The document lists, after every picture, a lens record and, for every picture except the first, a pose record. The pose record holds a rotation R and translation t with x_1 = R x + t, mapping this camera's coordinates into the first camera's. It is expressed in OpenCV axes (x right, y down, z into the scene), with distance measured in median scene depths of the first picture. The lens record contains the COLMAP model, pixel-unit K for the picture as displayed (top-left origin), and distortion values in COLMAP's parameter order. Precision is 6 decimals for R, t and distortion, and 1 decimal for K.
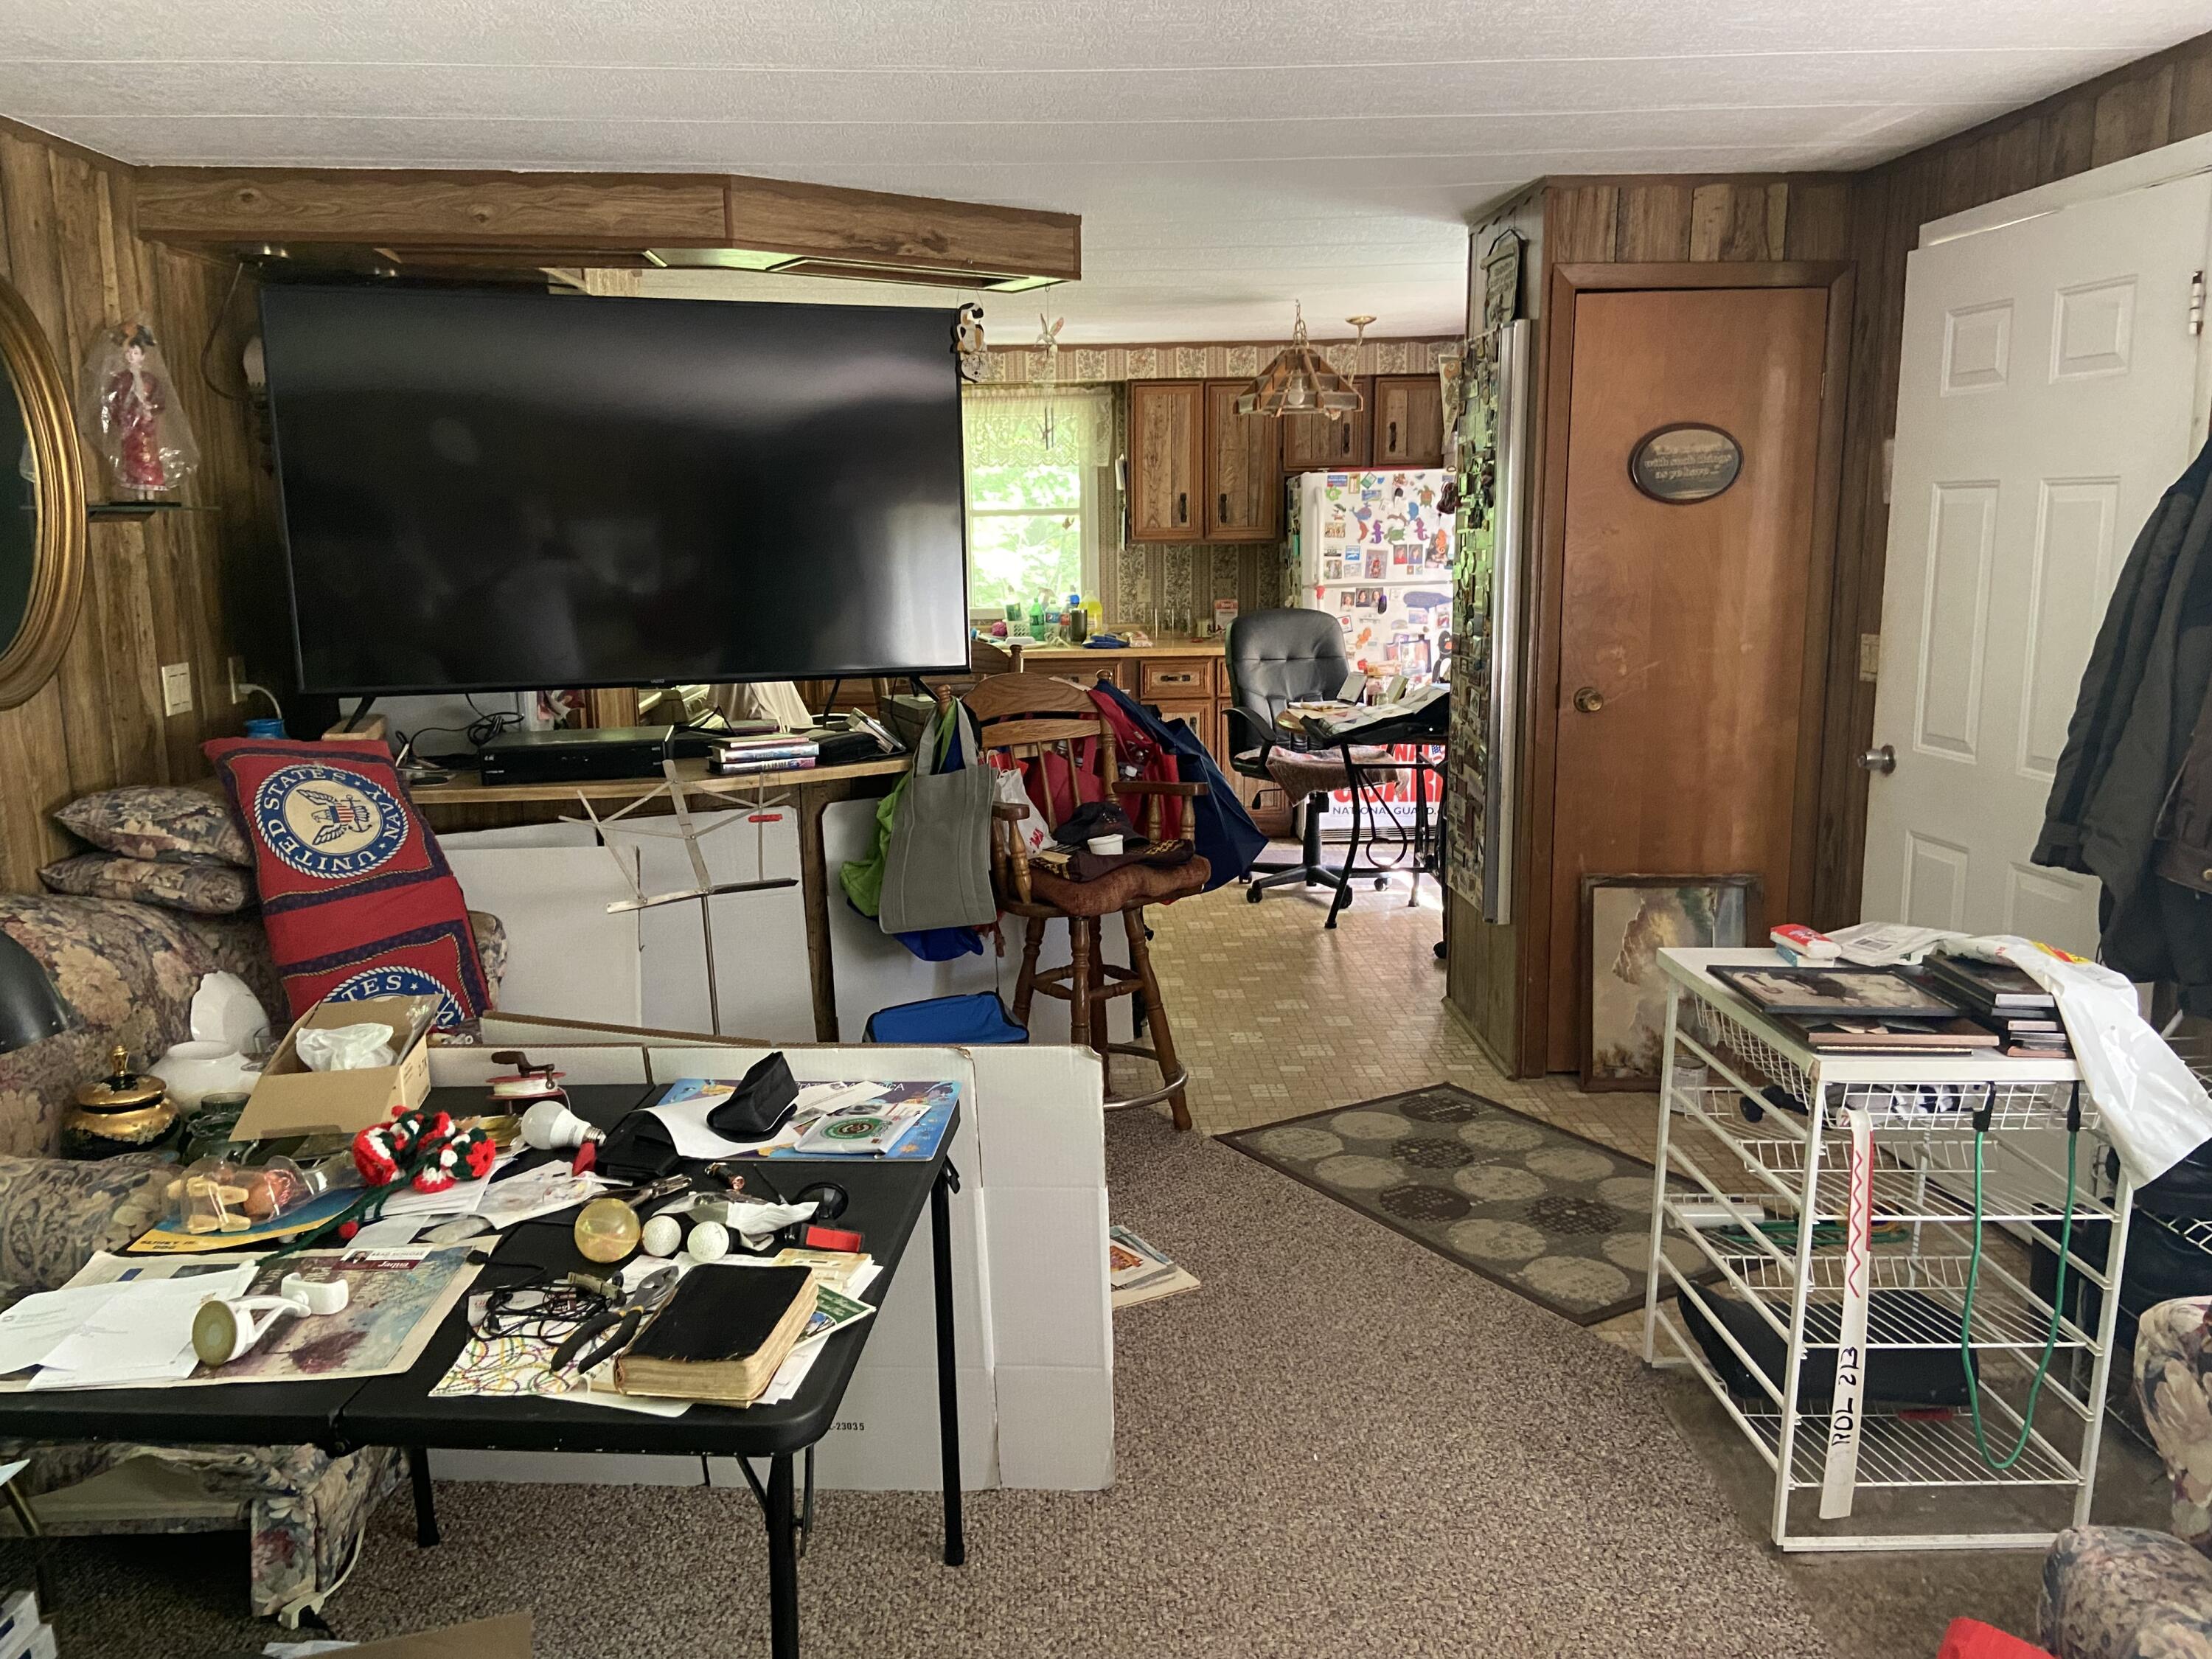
lens RADIAL K [[1670.1, 0, 1097.5], [0, 1670.1, 834.5], [0, 0, 1]] dist [0.010634, 0.000621]
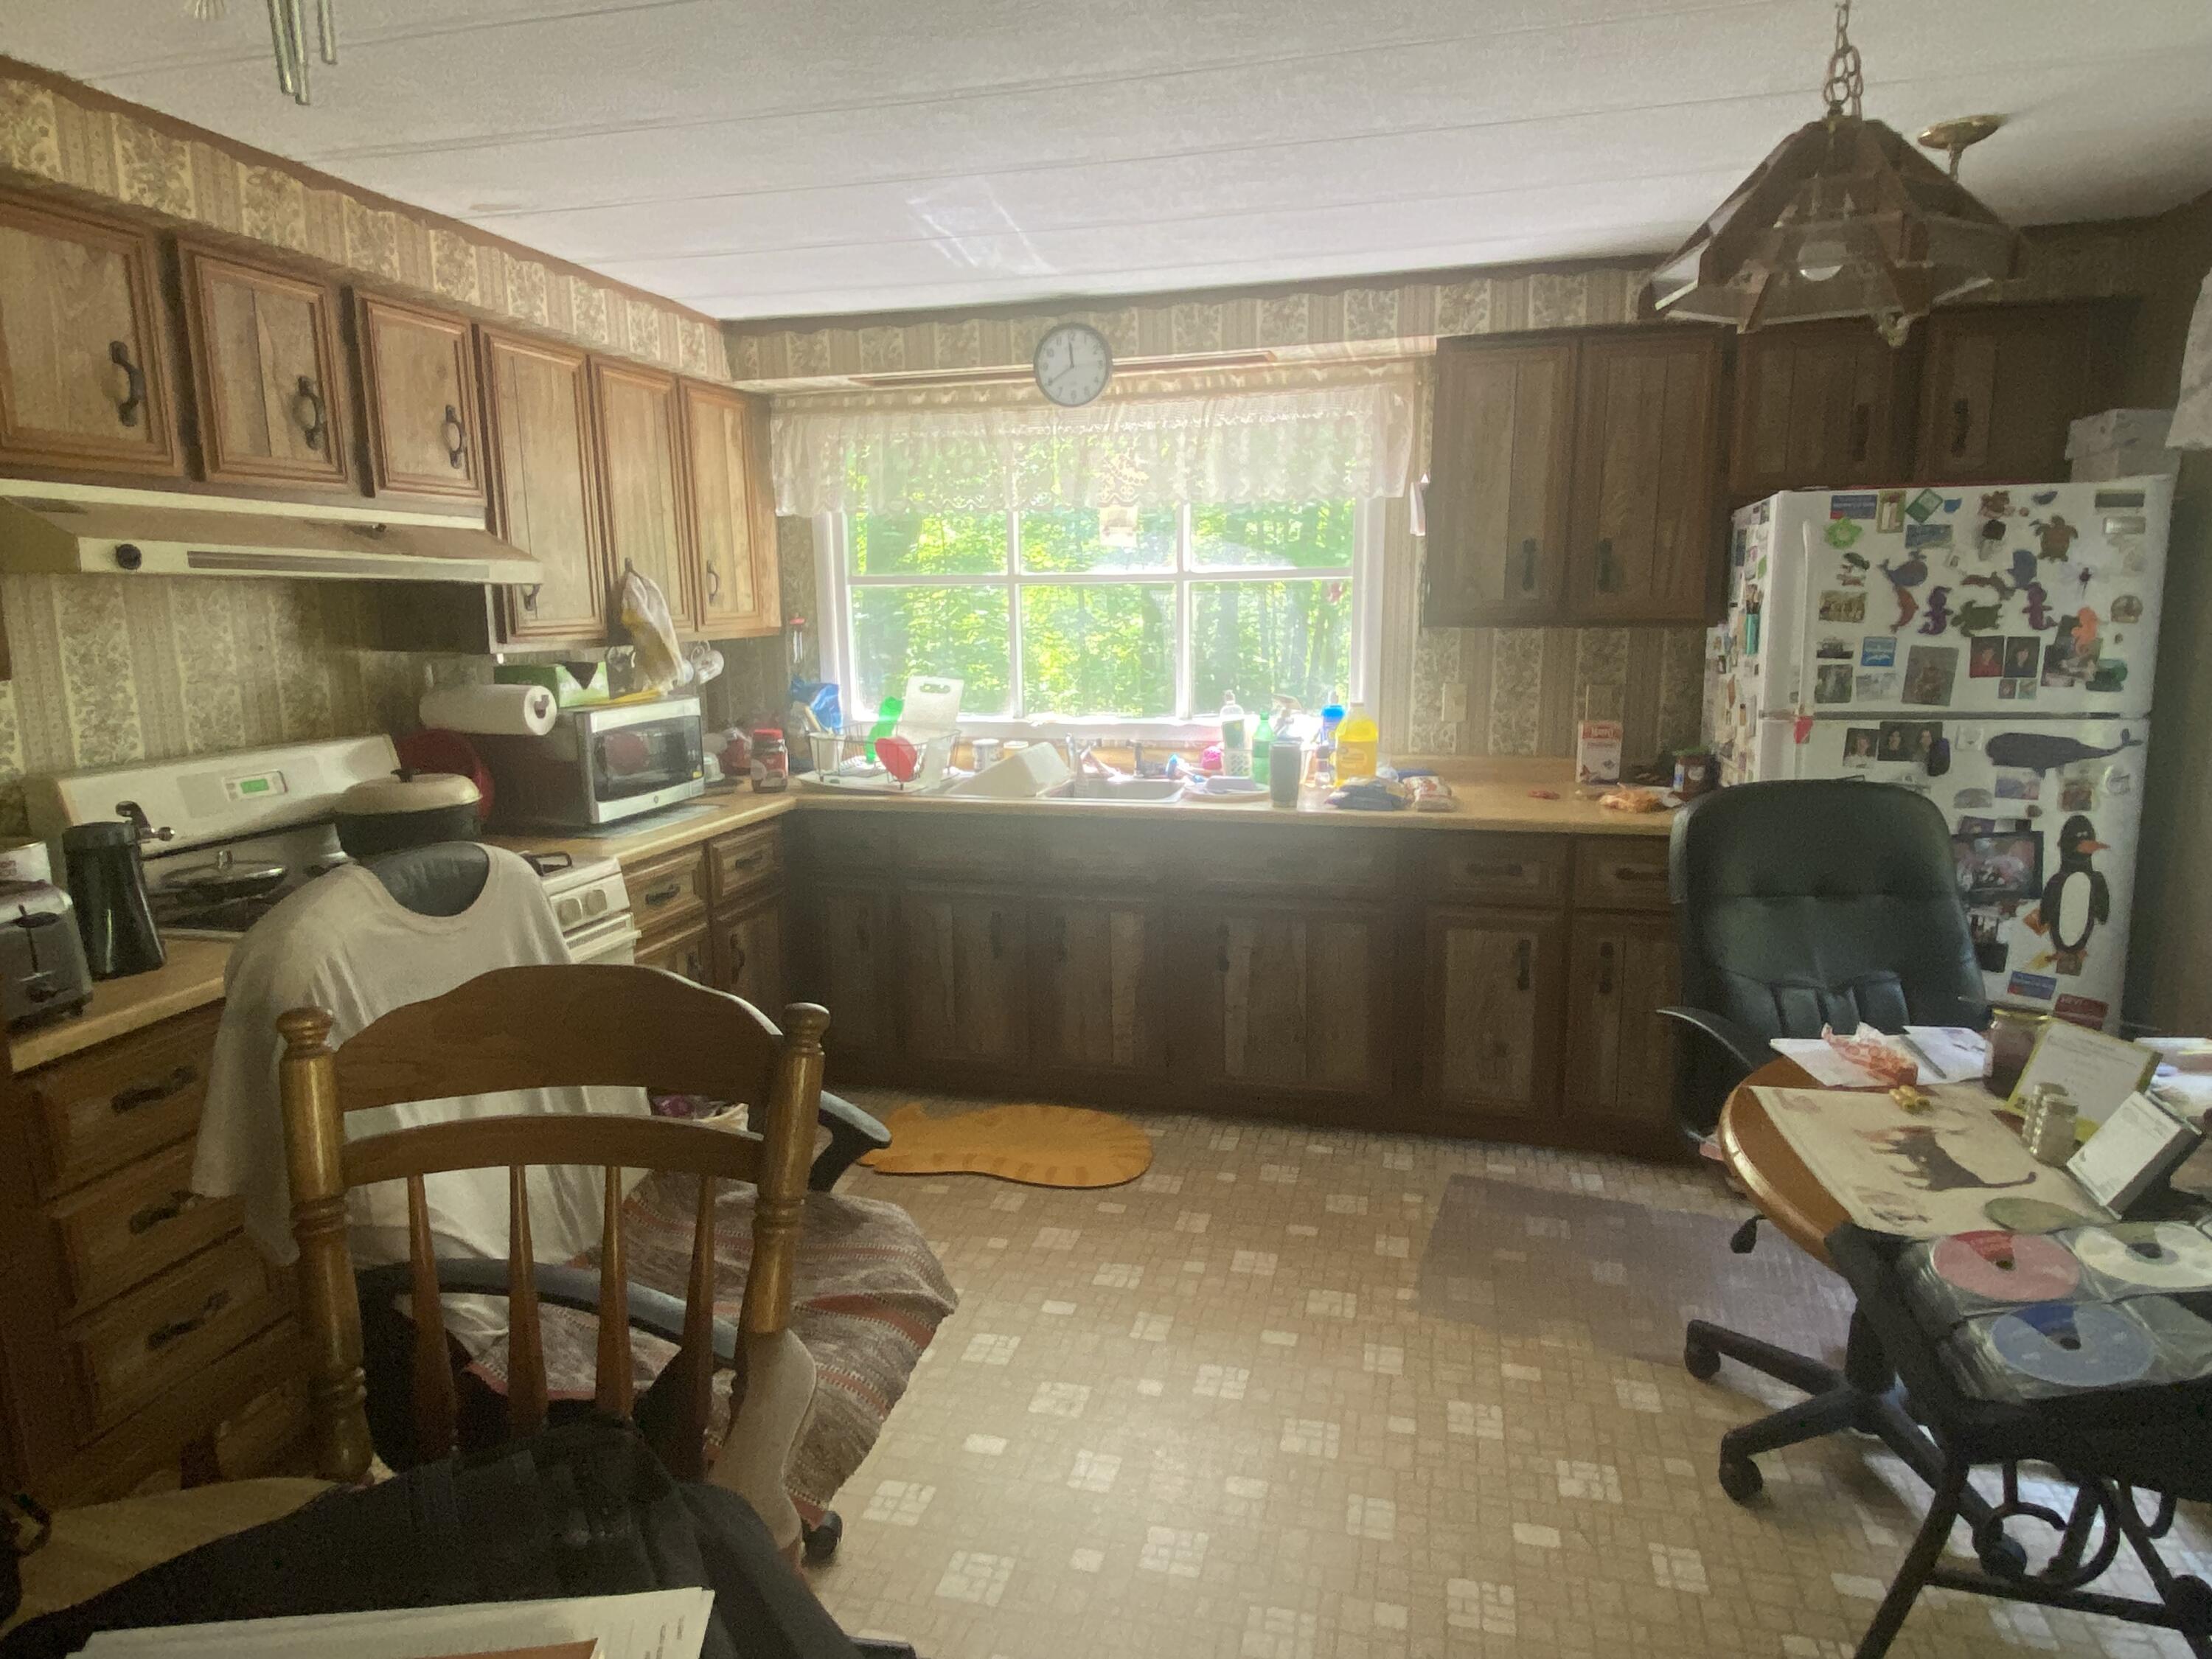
lens RADIAL K [[1289.2, 0, 1102.9], [0, 1289.2, 815.3], [0, 0, 1]] dist [-0.007462, -0.001062]
pose [[0.961353, 0.055580, -0.269650, 0.036958], [-0.061047, 0.998064, -0.011923, -0.101508], [0.268465, 0.027924, 0.962885, 0.572200]]
